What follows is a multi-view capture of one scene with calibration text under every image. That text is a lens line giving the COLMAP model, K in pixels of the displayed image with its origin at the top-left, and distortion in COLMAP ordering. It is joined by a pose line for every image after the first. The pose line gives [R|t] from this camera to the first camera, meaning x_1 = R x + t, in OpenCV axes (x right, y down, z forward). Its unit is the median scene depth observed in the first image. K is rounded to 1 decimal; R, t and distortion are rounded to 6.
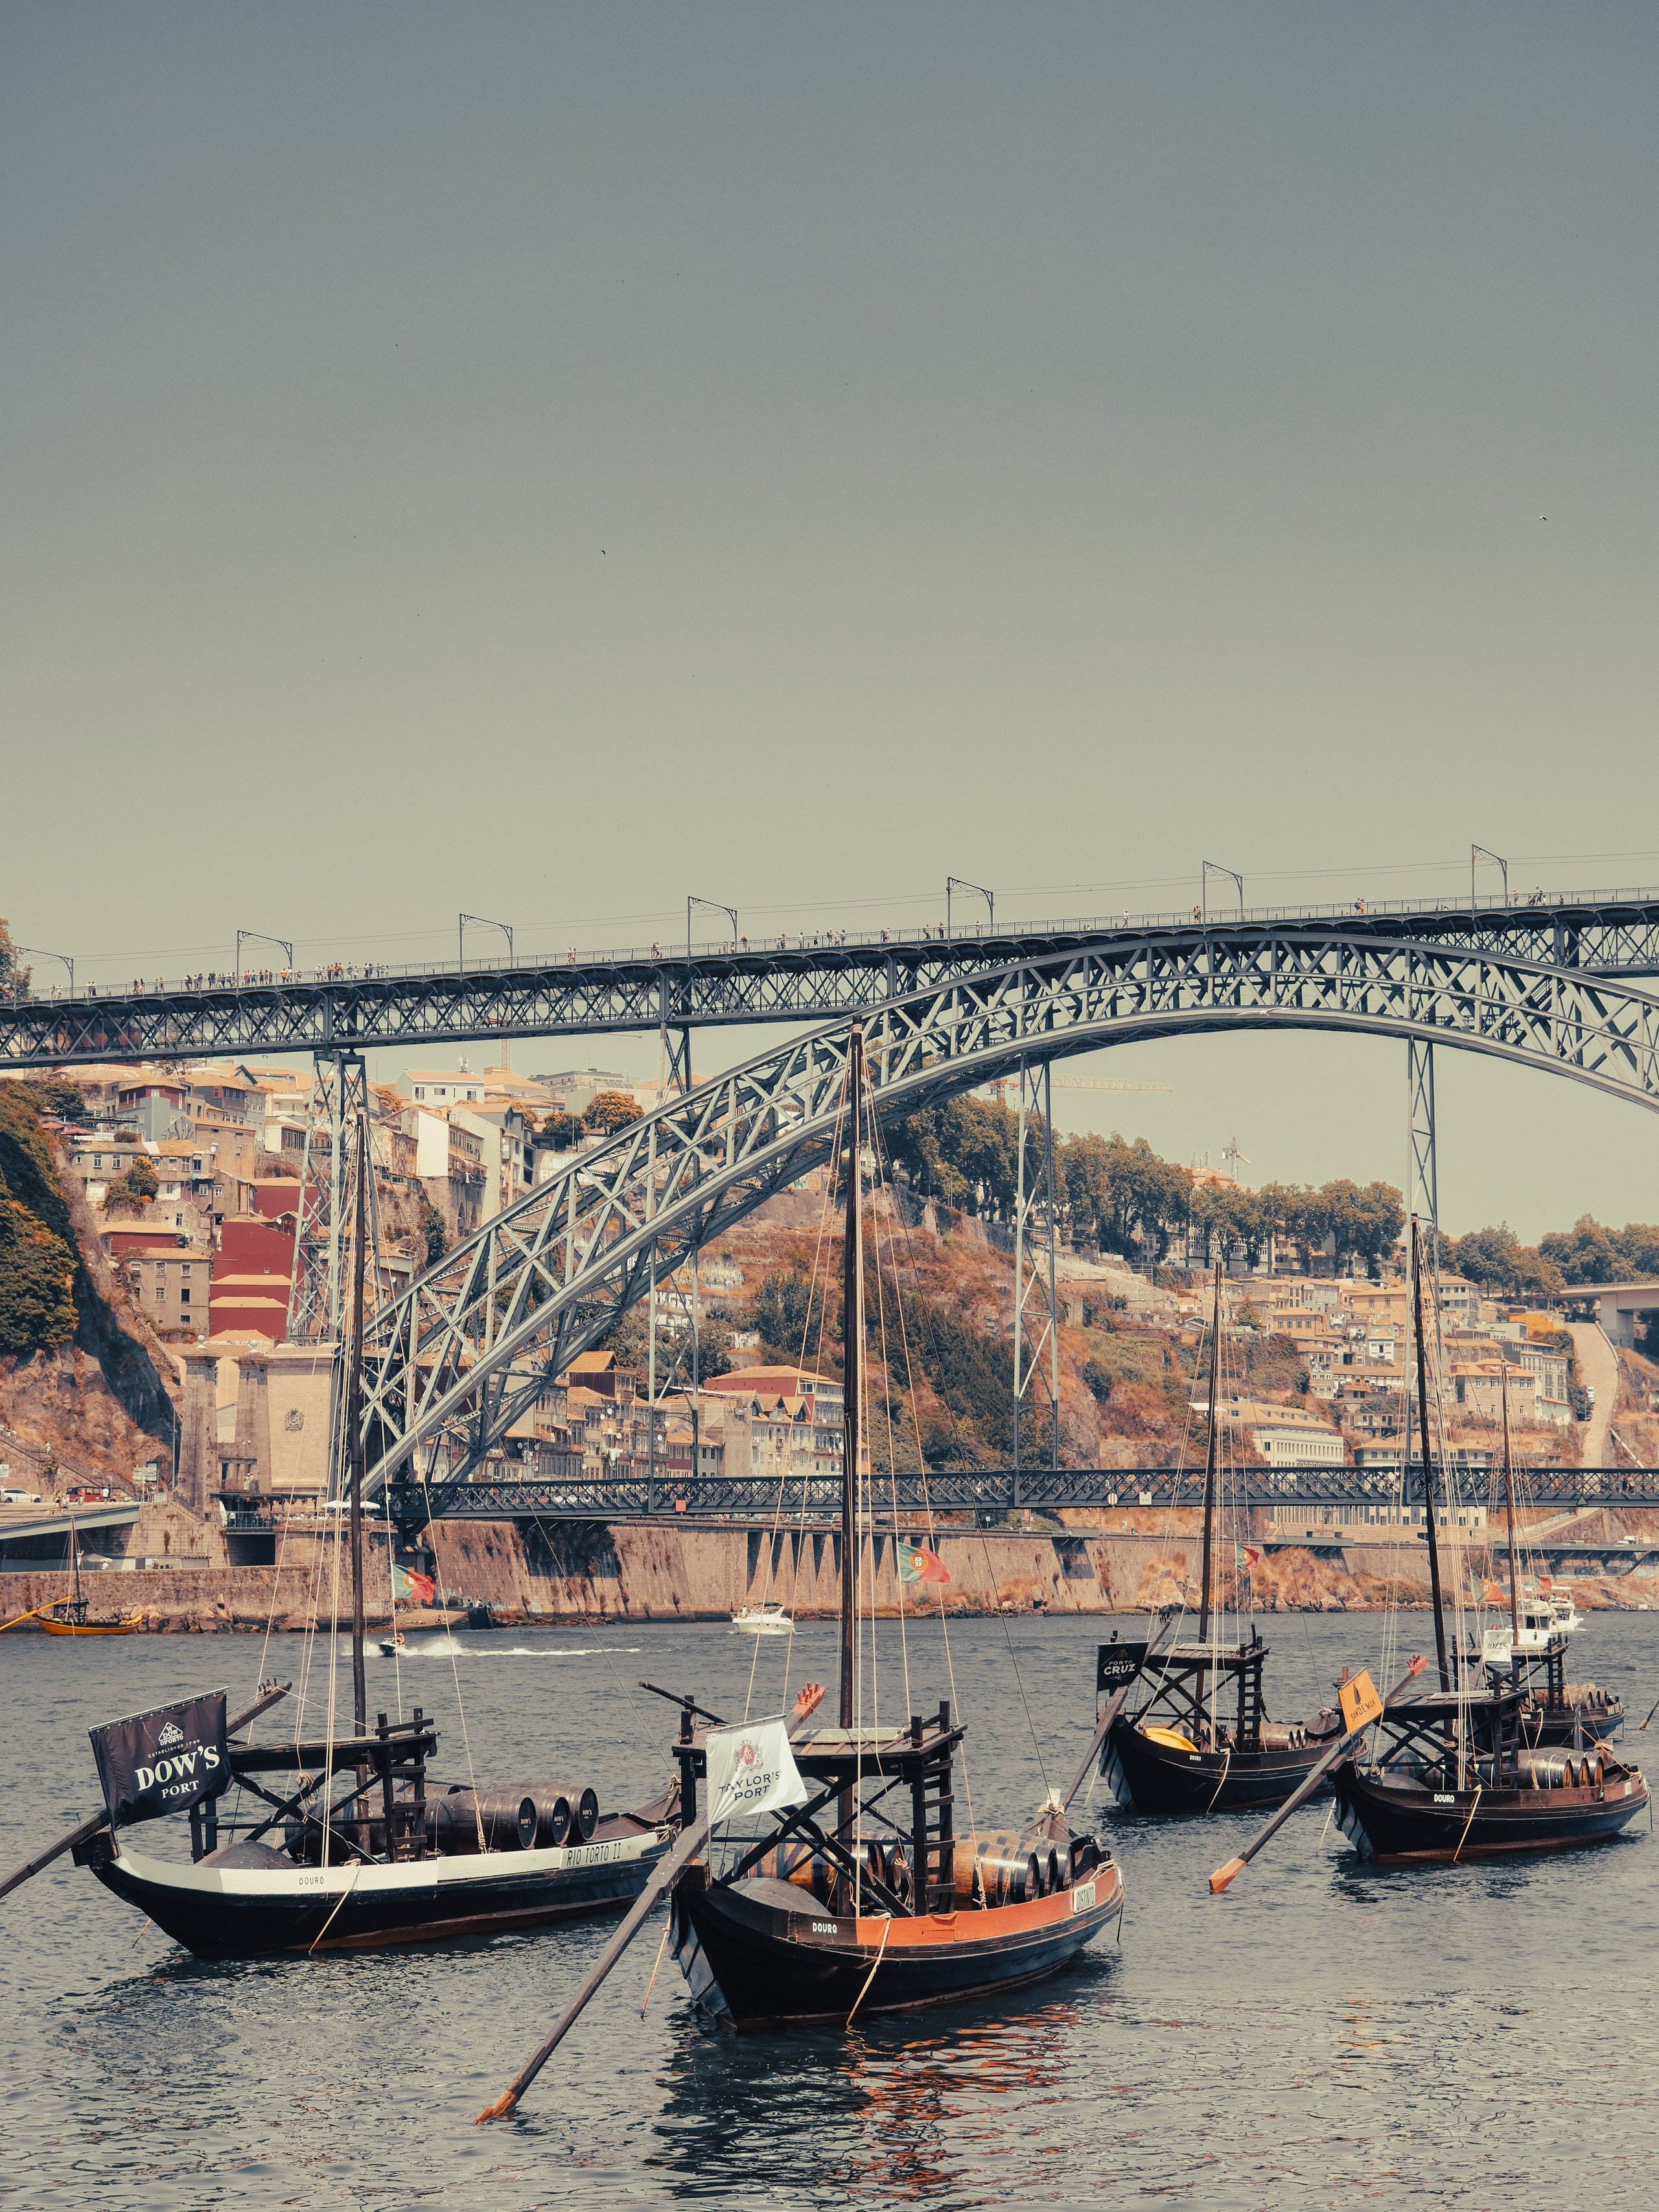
lens RADIAL K [[4474.1, 0, 829.5], [0, 4474.1, 1106.0], [0, 0, 1]] dist [-0.078502, 0.091307]
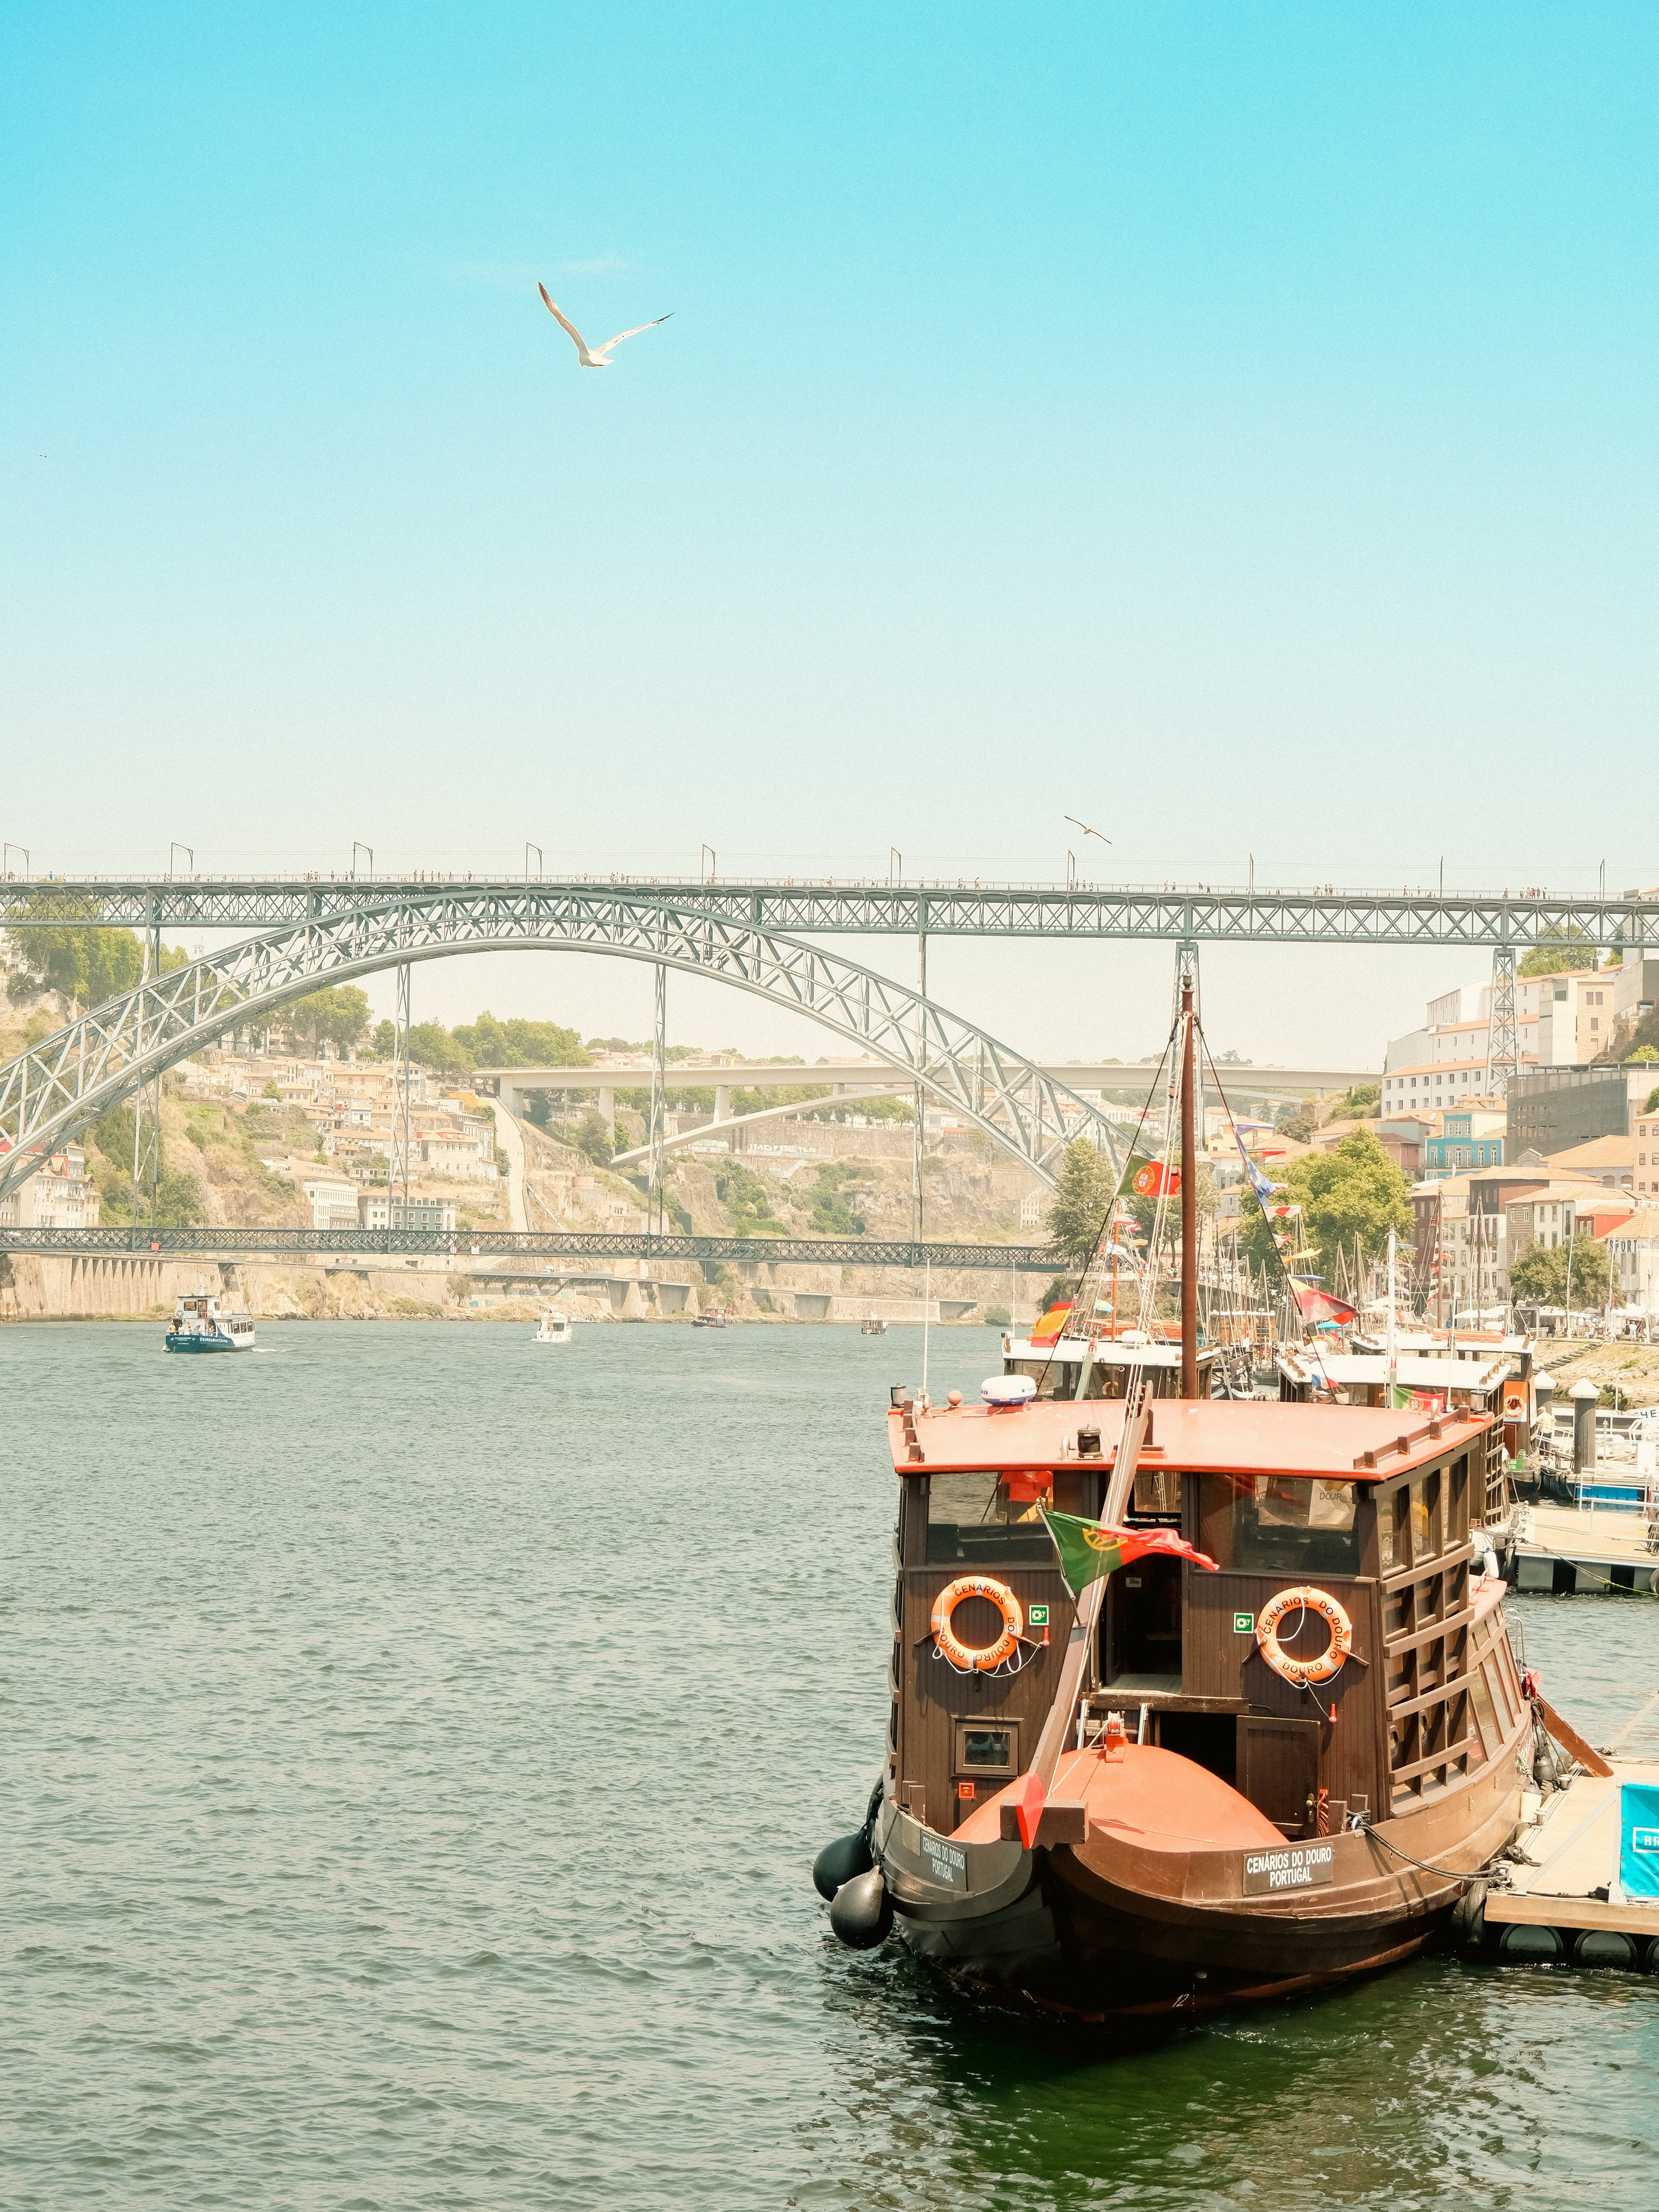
lens RADIAL K [[3779.5, 0, 829.5], [0, 3779.5, 1106.0], [0, 0, 1]] dist [-0.150141, -0.000160]
pose [[0.959075, 0.032094, 0.281327, -0.170520], [-0.048011, 0.997601, 0.049869, -0.031695], [-0.279052, -0.061335, 0.958315, -0.274673]]
